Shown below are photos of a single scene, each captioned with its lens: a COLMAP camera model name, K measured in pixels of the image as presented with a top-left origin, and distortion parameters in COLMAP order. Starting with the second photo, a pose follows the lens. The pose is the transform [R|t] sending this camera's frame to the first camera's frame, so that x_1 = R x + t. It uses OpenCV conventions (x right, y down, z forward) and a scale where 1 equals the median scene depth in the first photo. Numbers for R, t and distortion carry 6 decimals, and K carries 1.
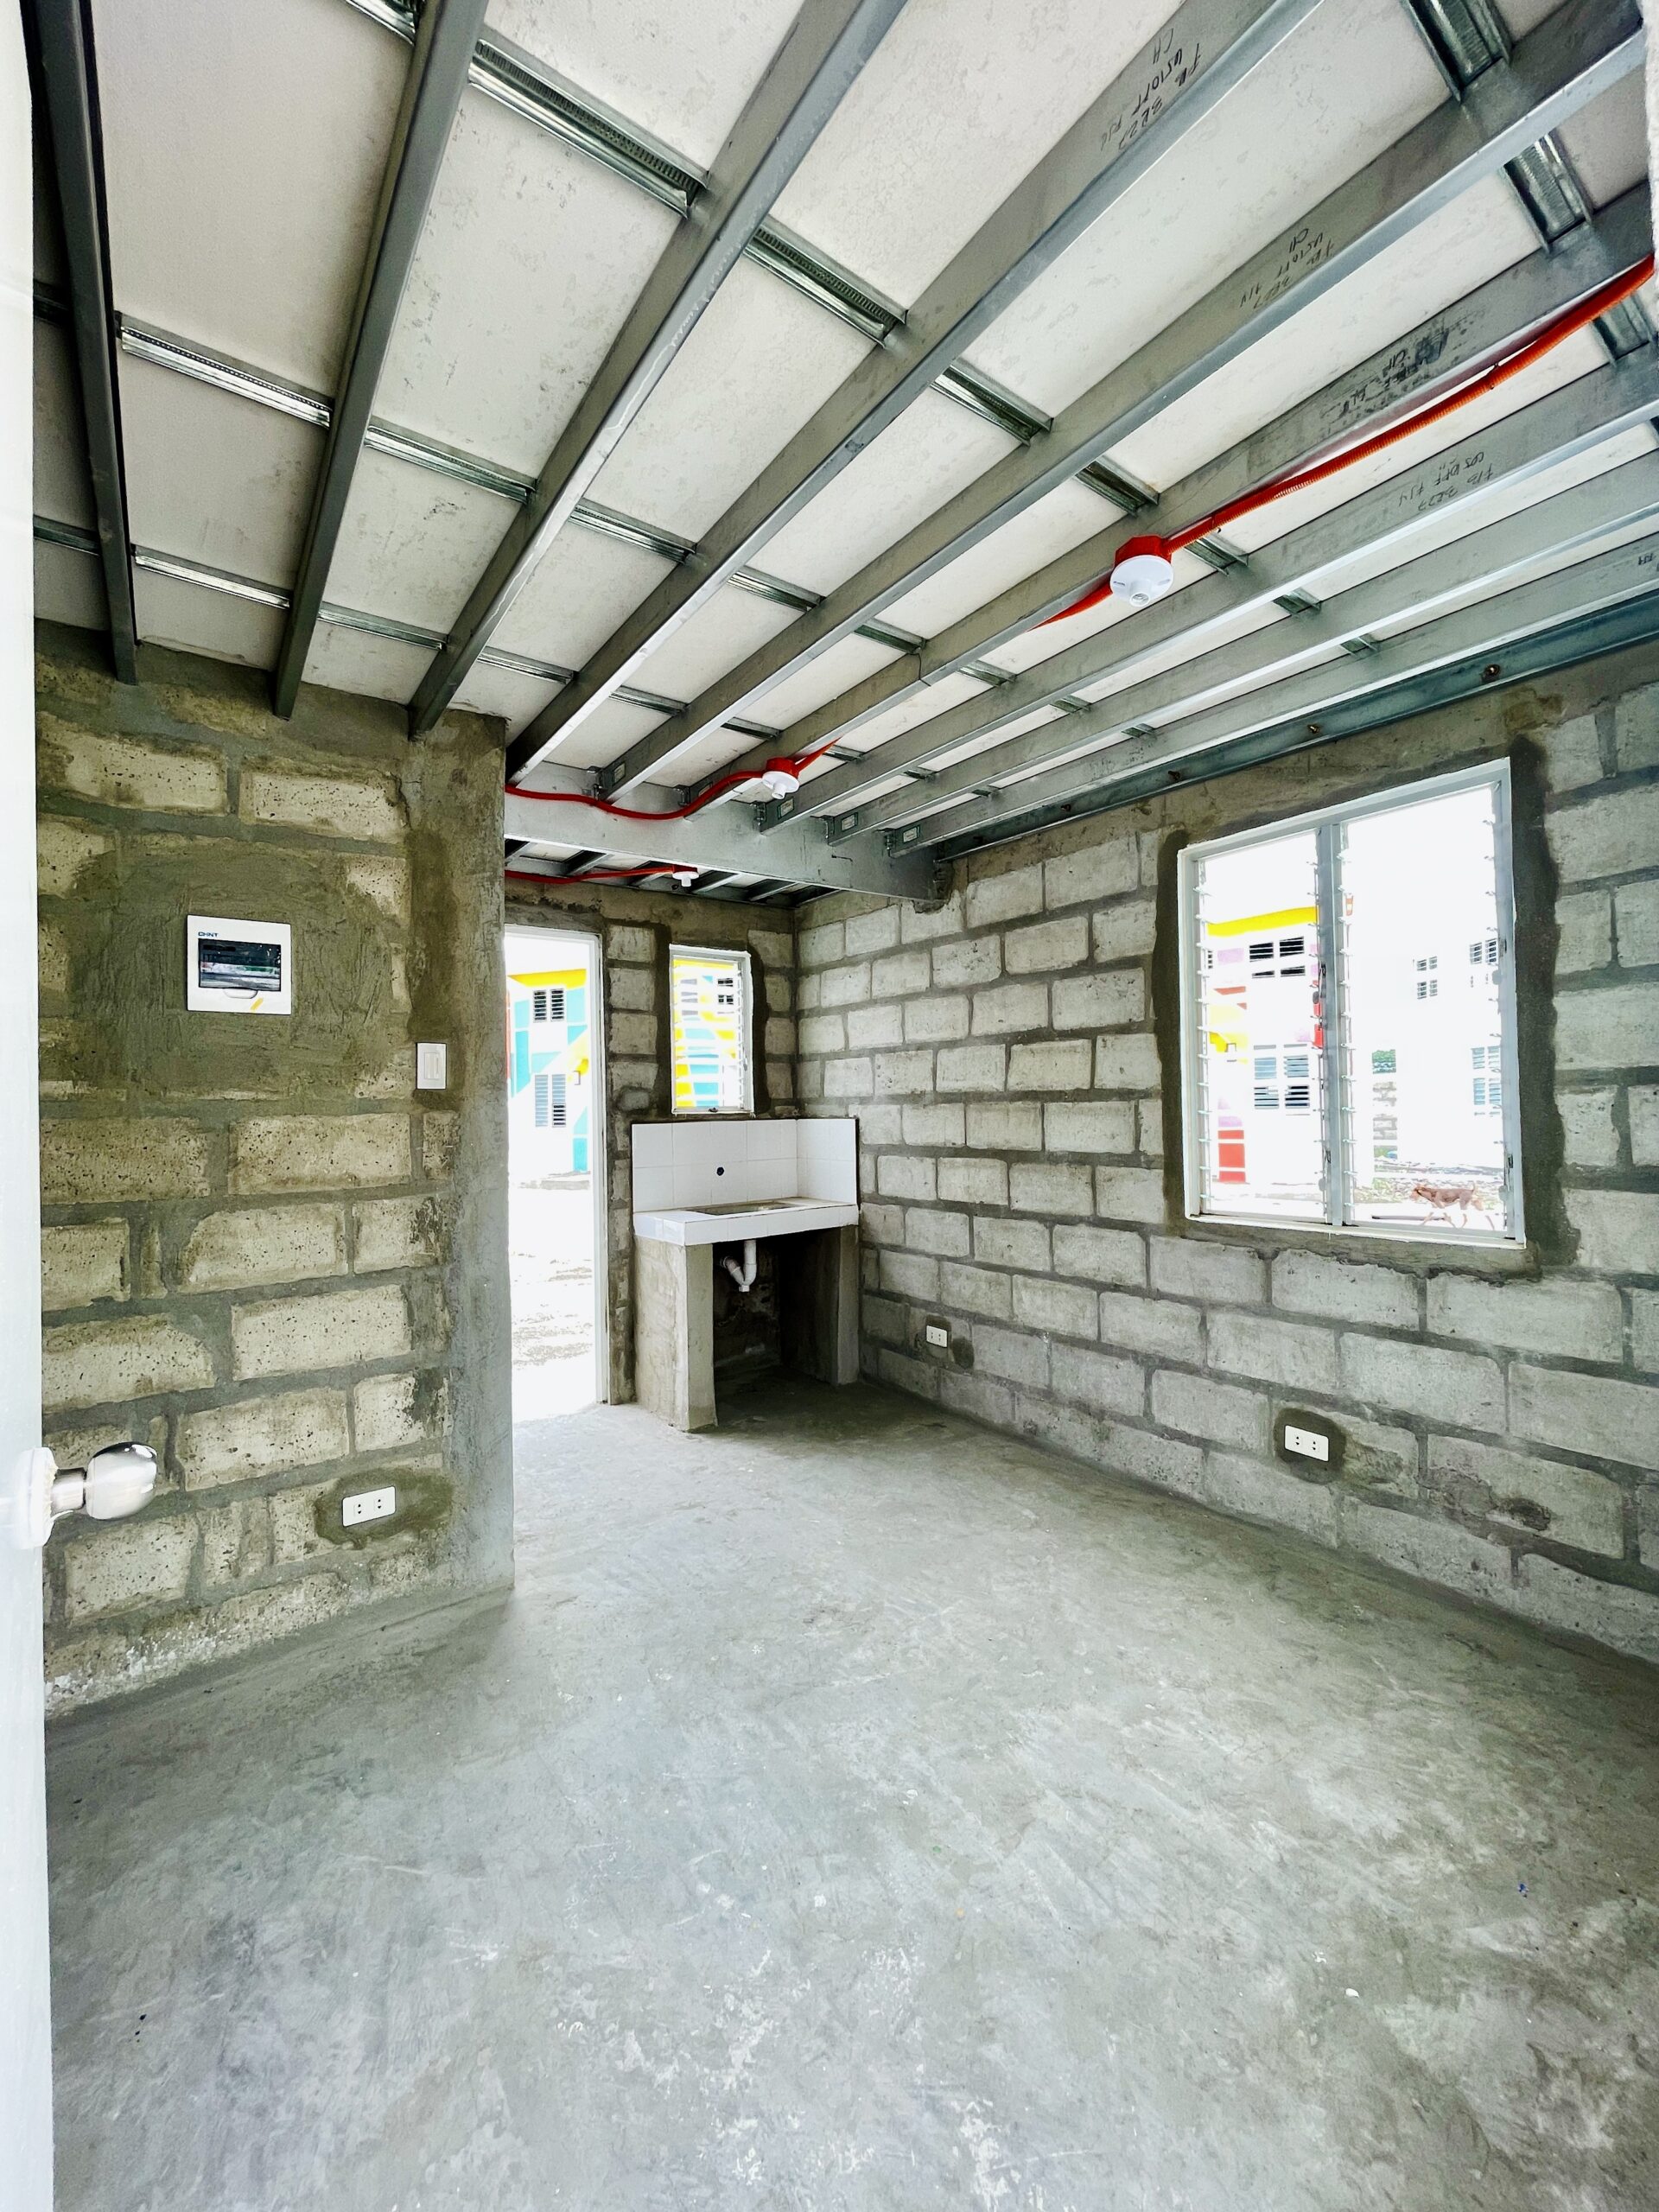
lens RADIAL K [[890.6, 0, 831.0], [0, 890.6, 1099.4], [0, 0, 1]] dist [-0.010362, 0.000558]
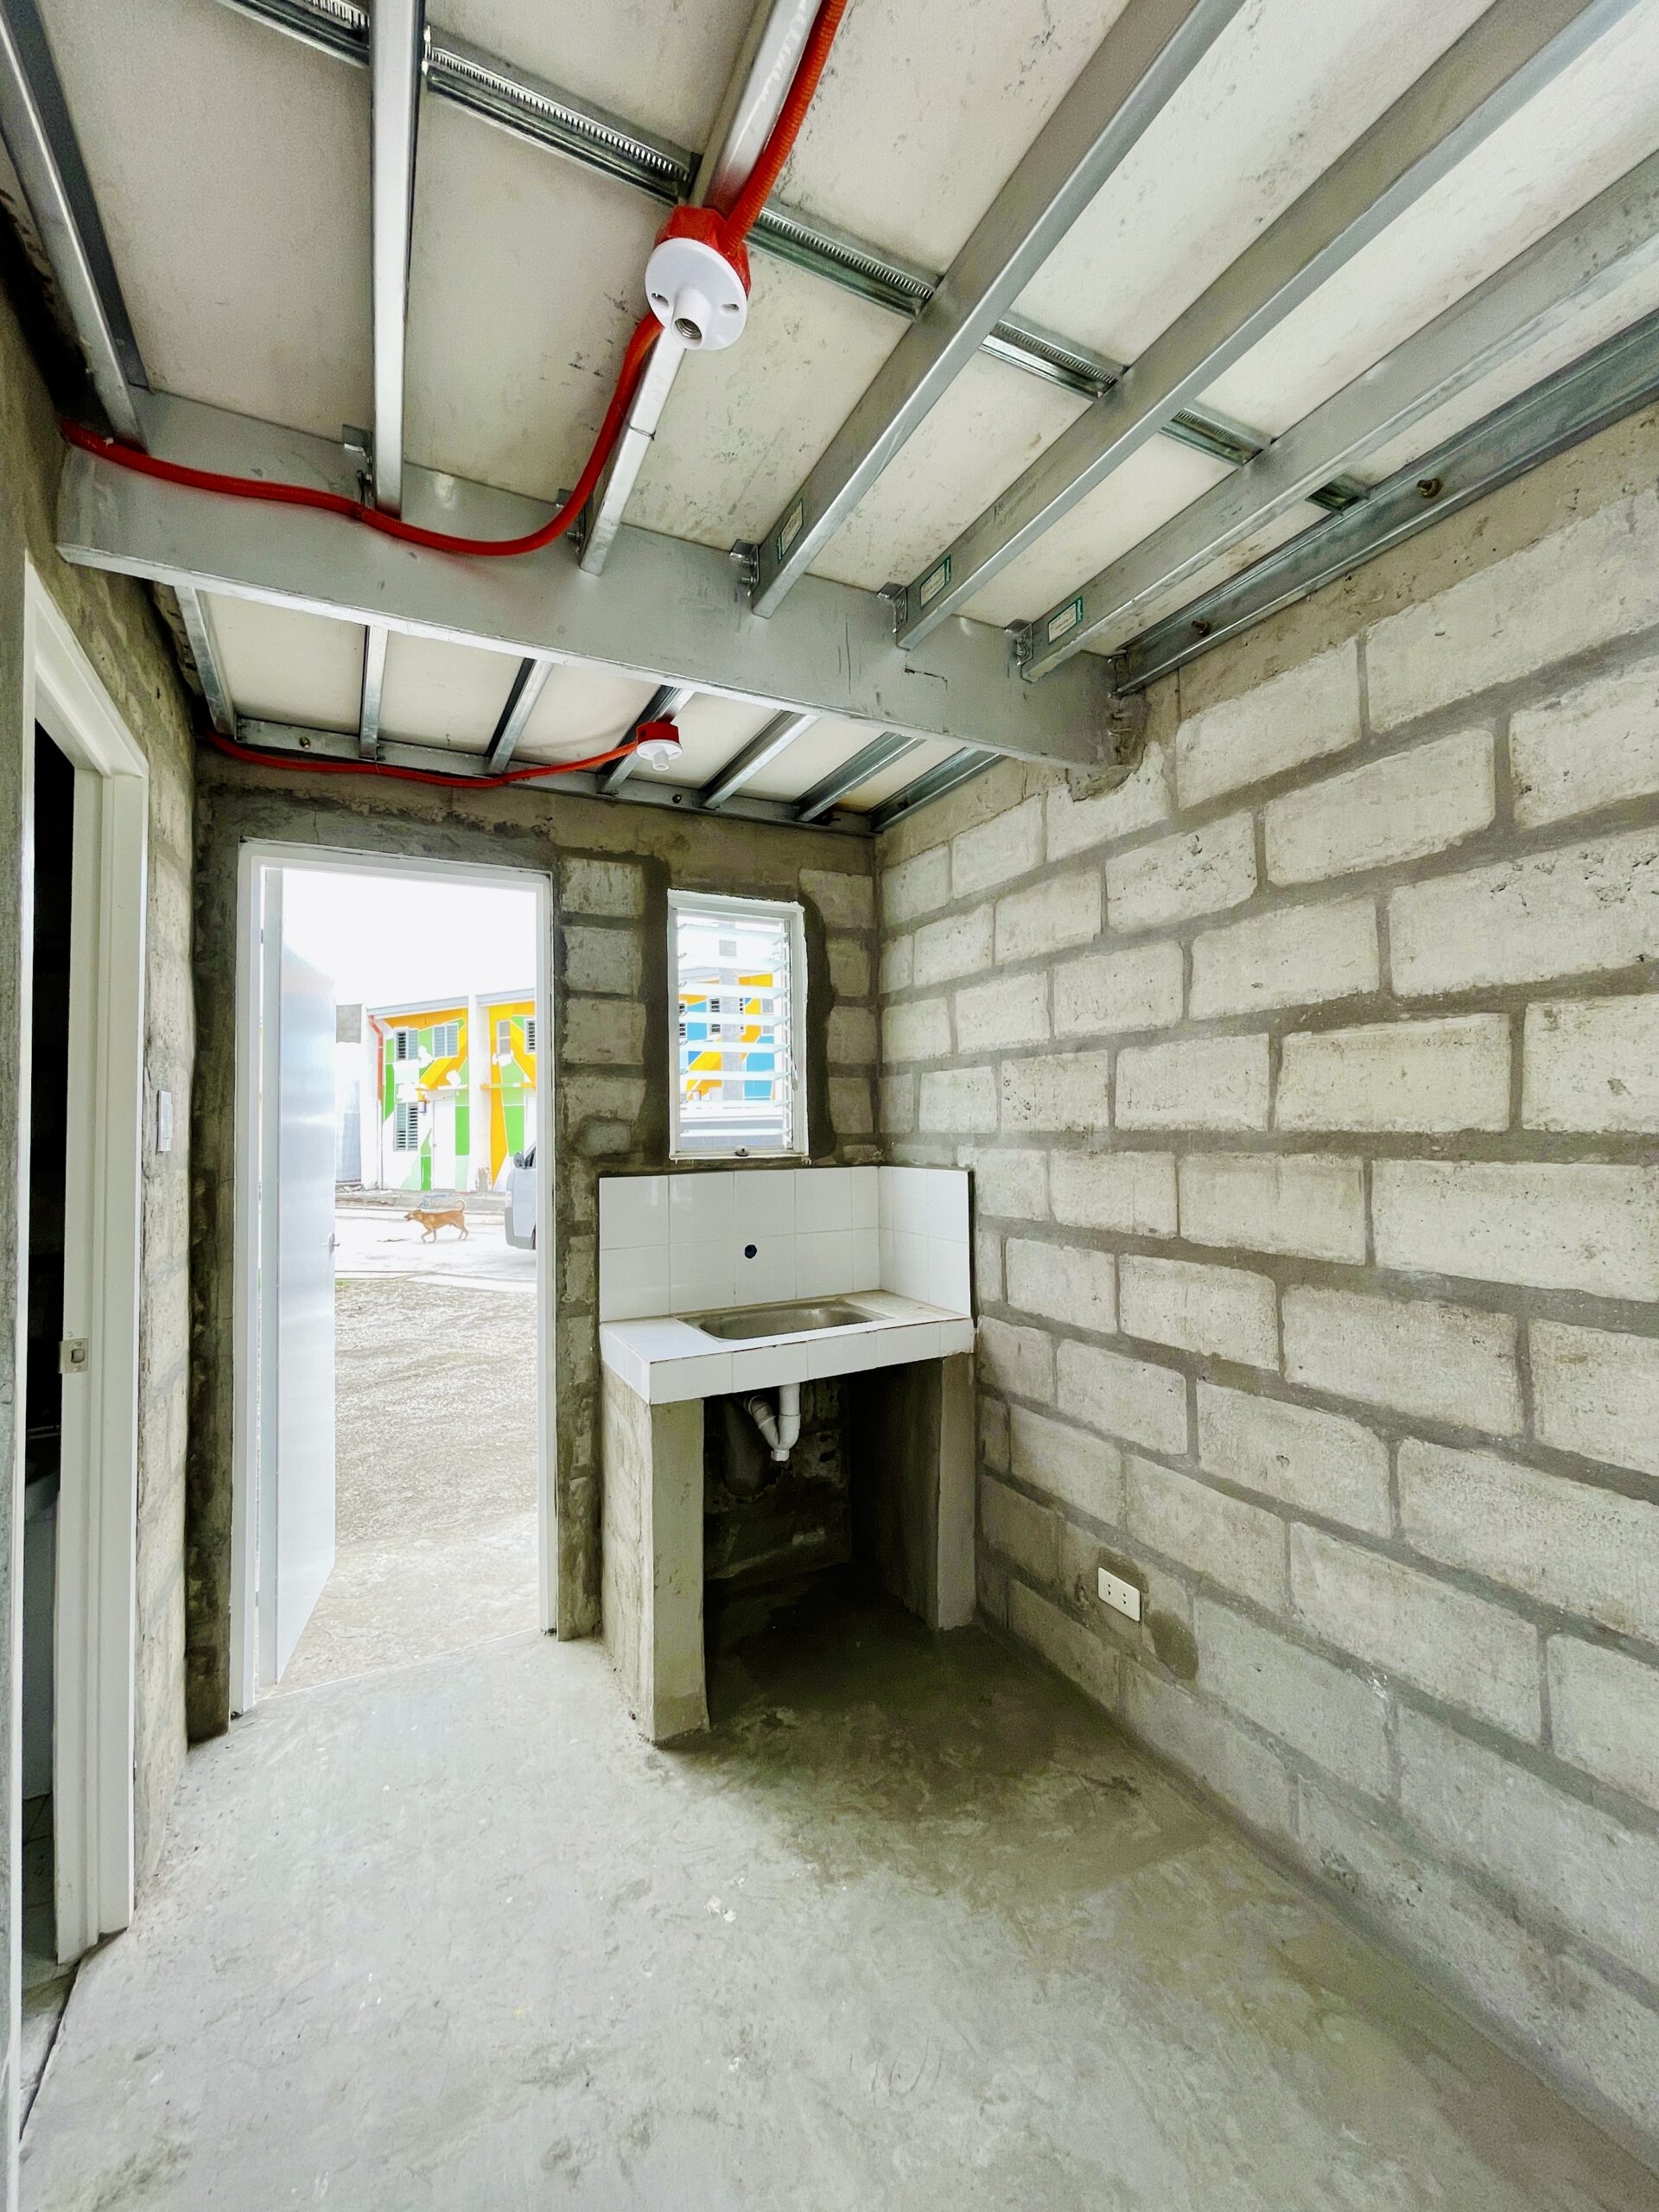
lens RADIAL K [[890.6, 0, 827.3], [0, 890.6, 1097.8], [0, 0, 1]] dist [-0.010362, 0.000558]
pose [[0.986081, -0.002891, -0.166243, 0.038722], [-0.000813, 0.999753, -0.022209, -0.015583], [0.166266, 0.022035, 0.985835, 0.468779]]
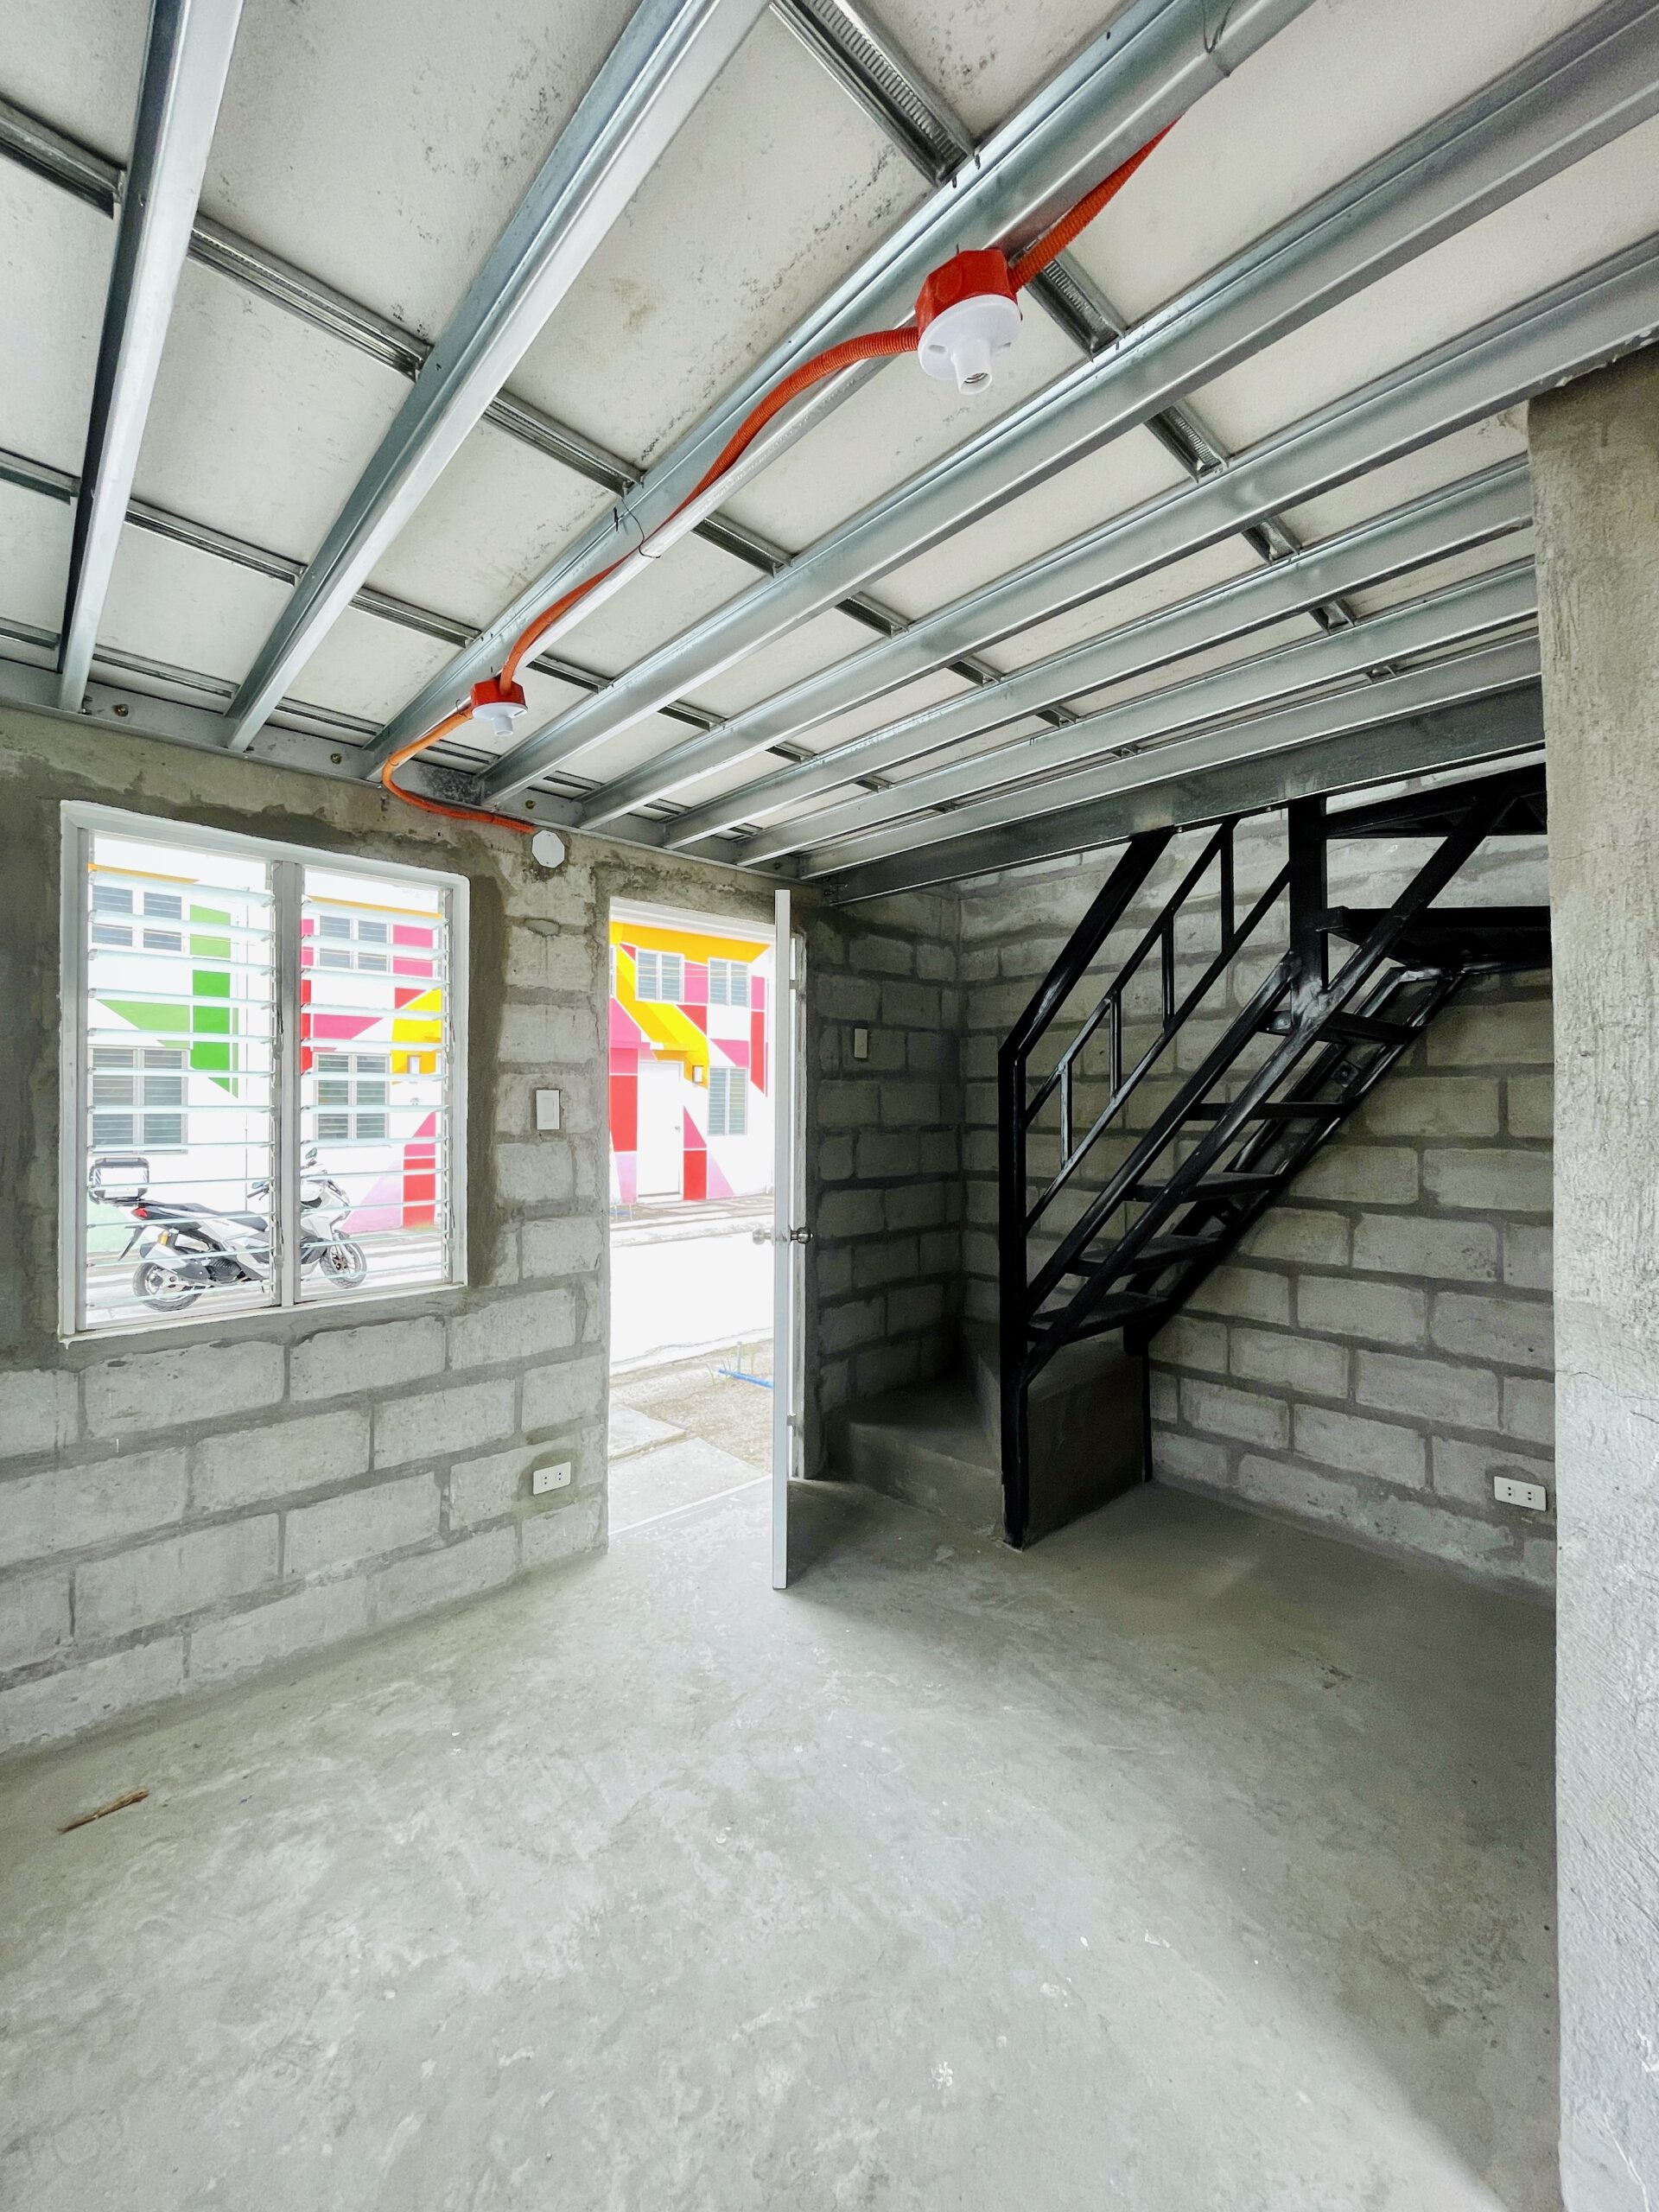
lens RADIAL K [[890.6, 0, 828.9], [0, 890.6, 1108.5], [0, 0, 1]] dist [-0.010362, 0.000558]
pose [[-0.992735, 0.018522, -0.118891, 0.037551], [0.019342, 0.999796, -0.005744, -0.032508], [0.118760, -0.008002, -0.992891, 1.049784]]
